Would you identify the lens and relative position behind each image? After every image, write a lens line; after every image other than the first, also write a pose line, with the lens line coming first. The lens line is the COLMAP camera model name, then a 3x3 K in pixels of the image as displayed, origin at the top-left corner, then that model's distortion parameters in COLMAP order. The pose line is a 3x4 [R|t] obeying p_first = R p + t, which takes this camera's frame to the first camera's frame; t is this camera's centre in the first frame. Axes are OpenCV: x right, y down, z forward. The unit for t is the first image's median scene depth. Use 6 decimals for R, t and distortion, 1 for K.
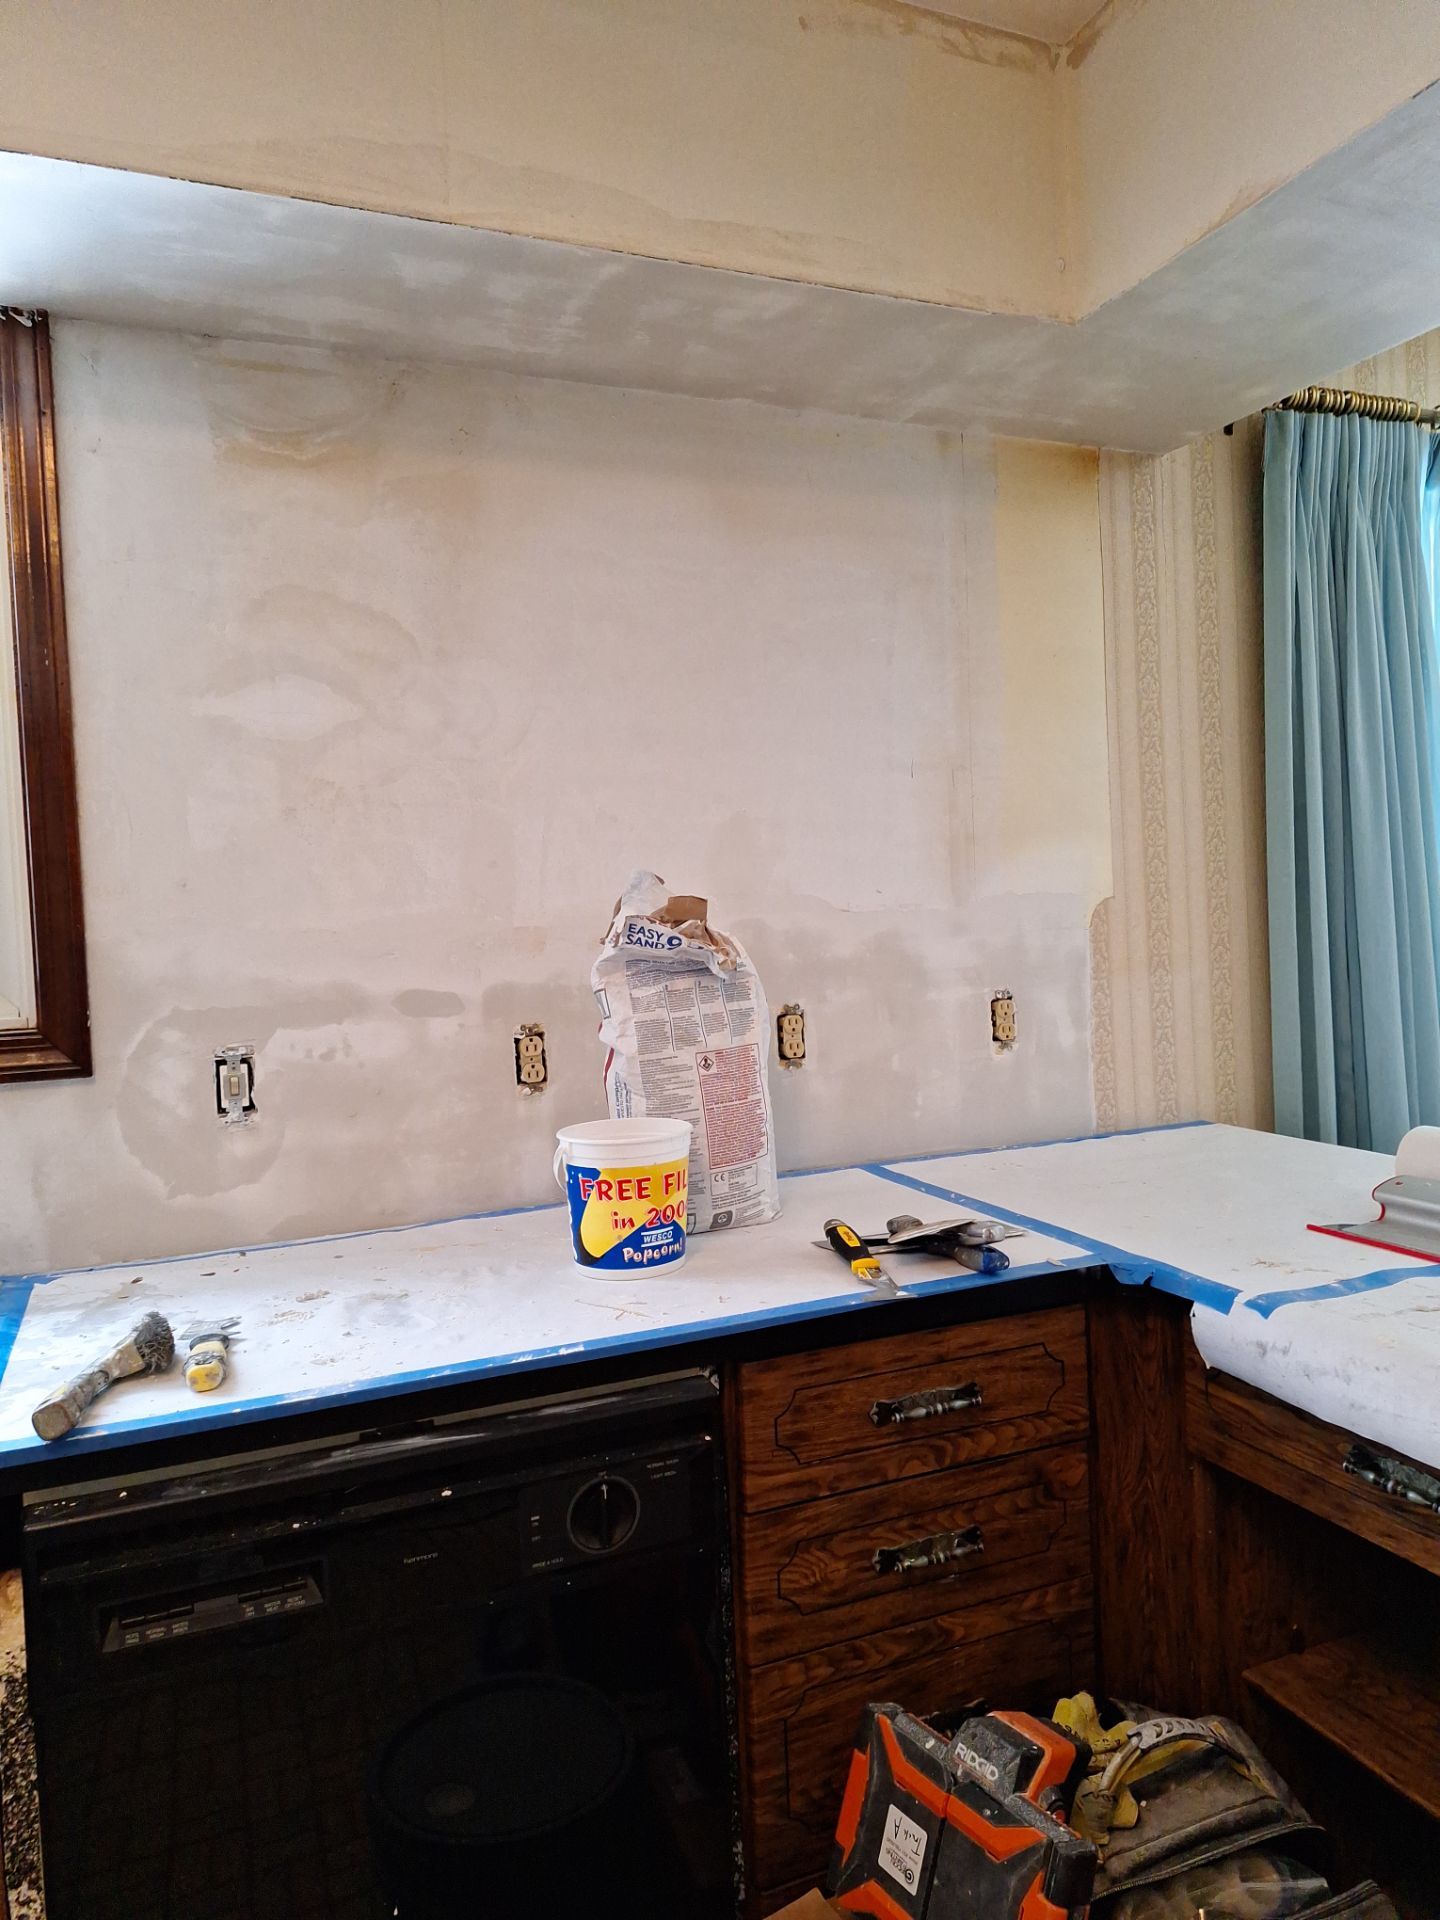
lens RADIAL K [[1334.9, 0, 728.4], [0, 1334.9, 976.0], [0, 0, 1]] dist [0.025165, -0.029913]
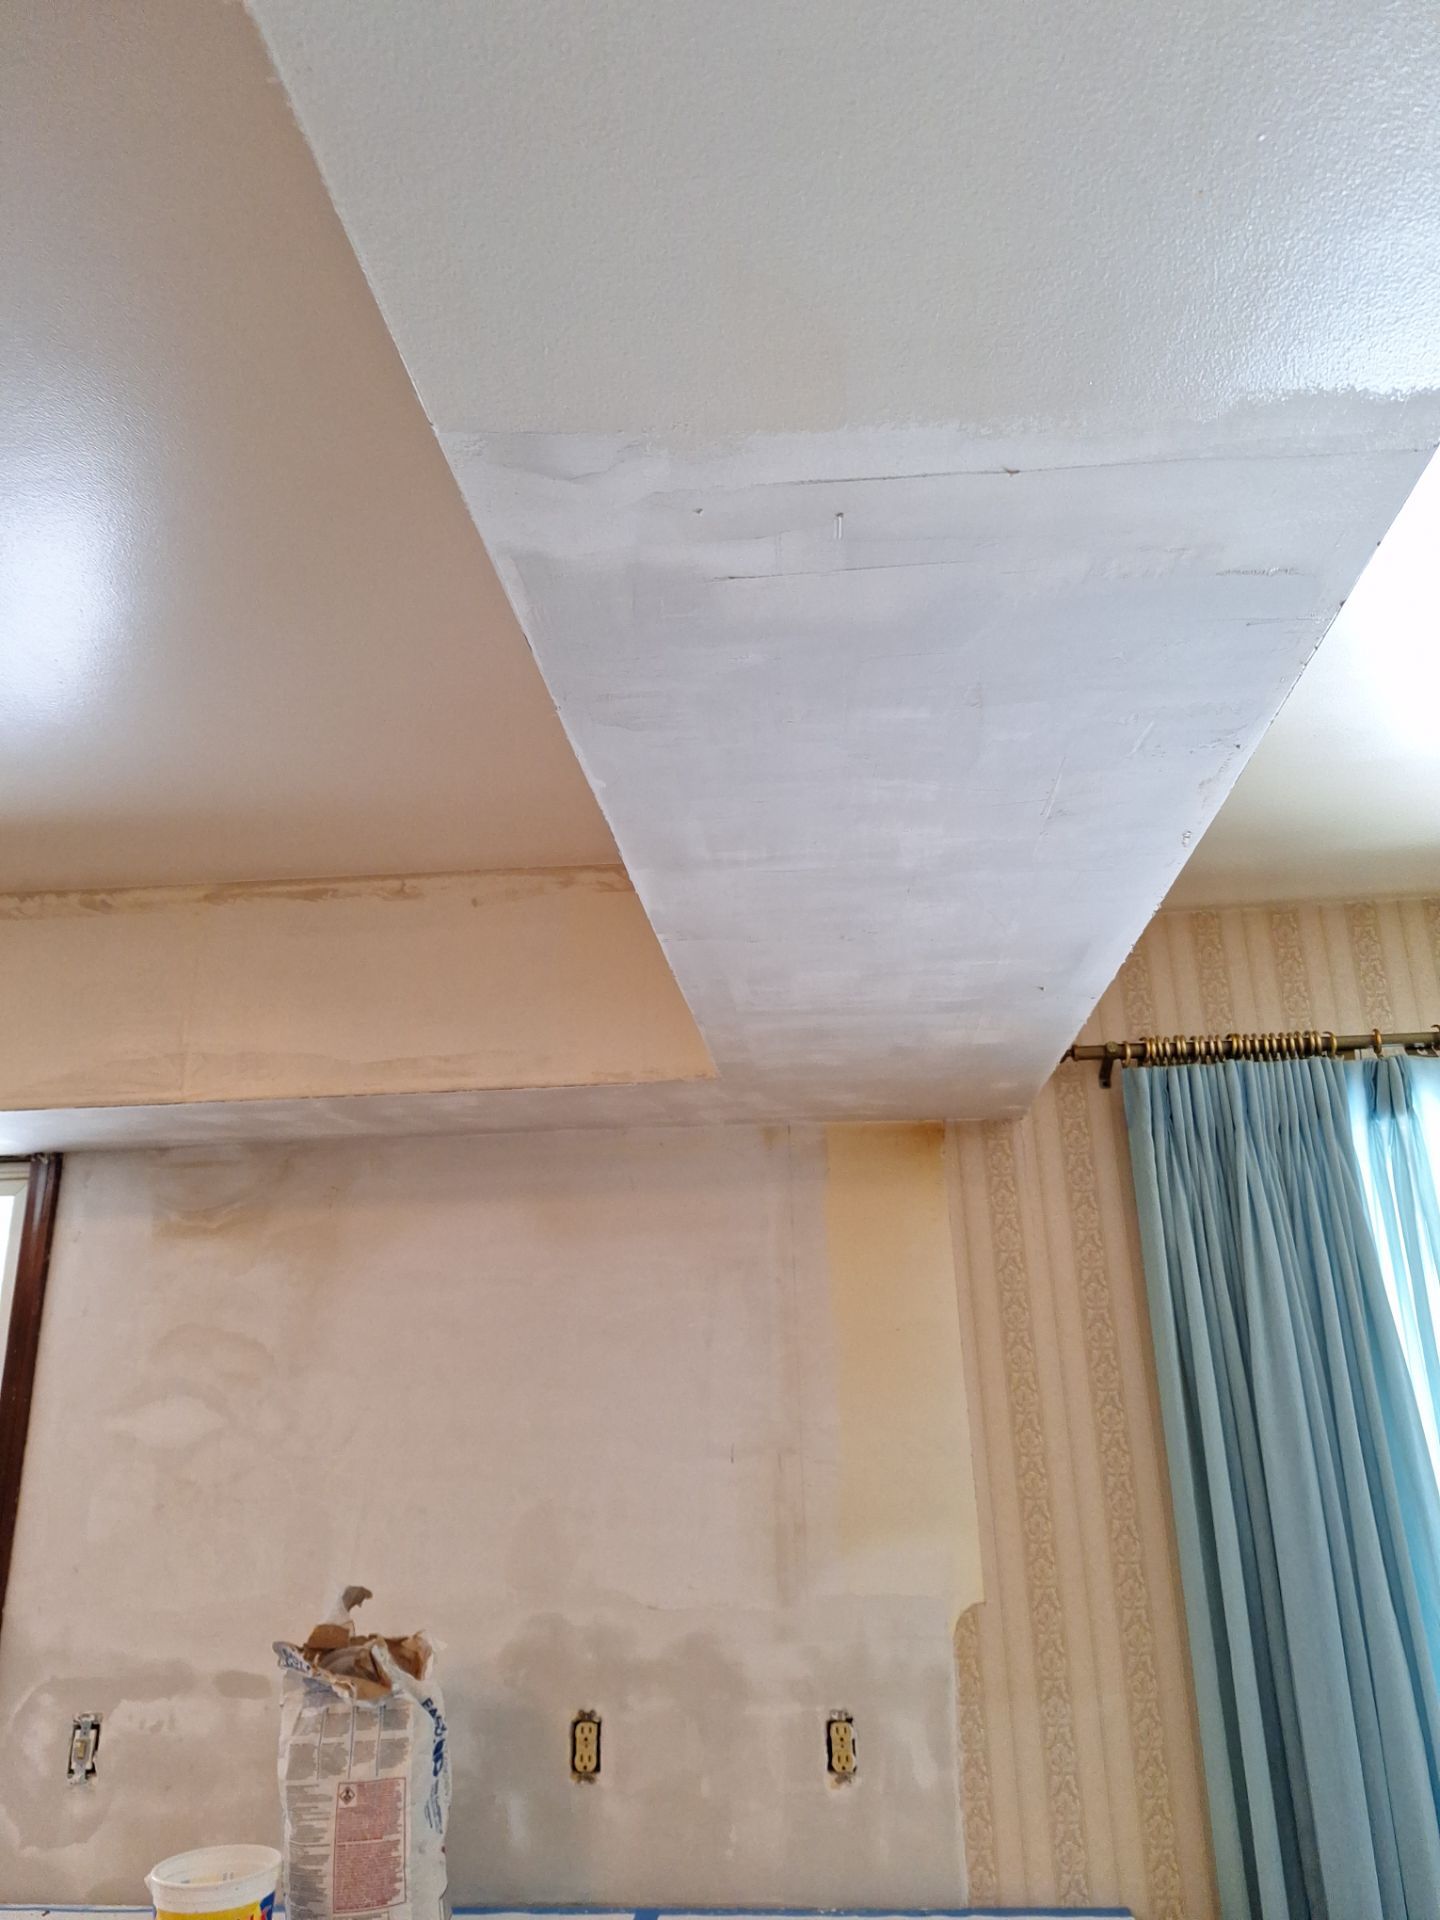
lens RADIAL K [[1334.9, 0, 723.6], [0, 1334.9, 959.4], [0, 0, 1]] dist [0.025165, -0.029913]
pose [[0.880330, -0.128144, -0.456725, 0.756646], [-0.037915, 0.940732, -0.337024, -0.195604], [0.472843, 0.314009, 0.823297, 0.044896]]
